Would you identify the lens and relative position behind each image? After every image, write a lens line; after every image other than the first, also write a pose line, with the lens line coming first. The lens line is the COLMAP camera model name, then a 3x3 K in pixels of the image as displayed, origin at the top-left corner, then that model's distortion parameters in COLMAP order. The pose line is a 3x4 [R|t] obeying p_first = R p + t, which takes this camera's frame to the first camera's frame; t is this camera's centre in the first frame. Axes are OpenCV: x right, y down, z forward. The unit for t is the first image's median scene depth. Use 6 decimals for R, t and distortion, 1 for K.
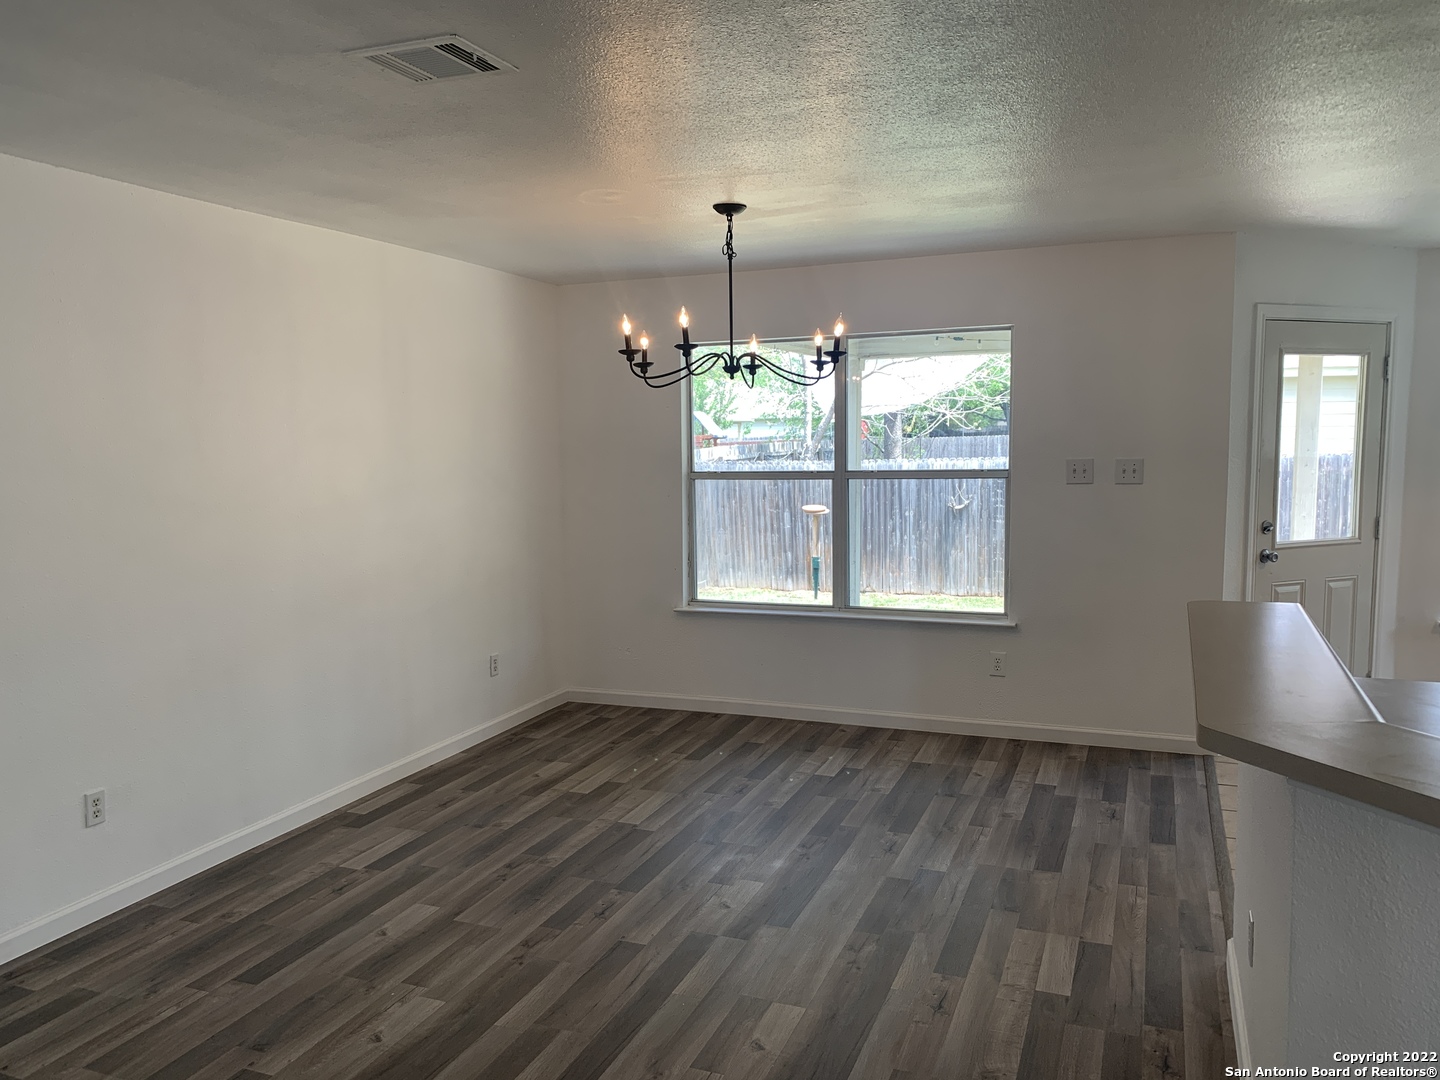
lens RADIAL K [[1091.8, 0, 715.6], [0, 1091.8, 541.0], [0, 0, 1]] dist [0.006231, -0.003962]
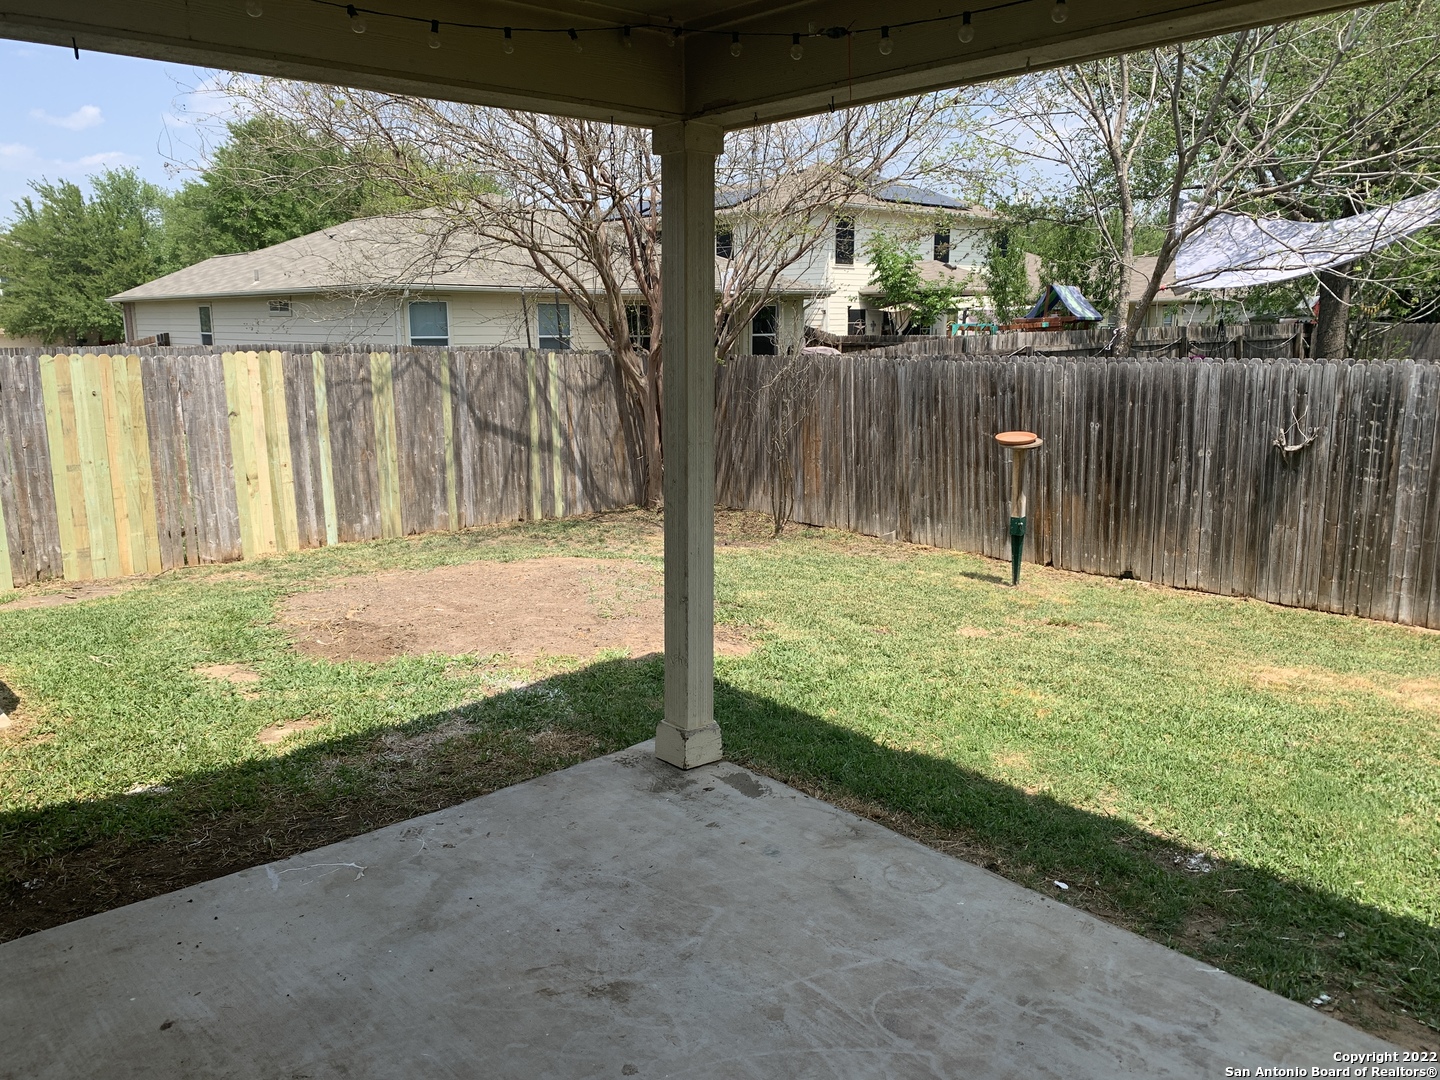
lens RADIAL K [[1091.8, 0, 726.6], [0, 1091.8, 540.0], [0, 0, 1]] dist [0.006231, -0.003962]
pose [[0.906196, 0.090481, -0.413064, 0.190819], [-0.046726, 0.992283, 0.114849, -0.034260], [0.420268, -0.084775, 0.903431, 0.365083]]
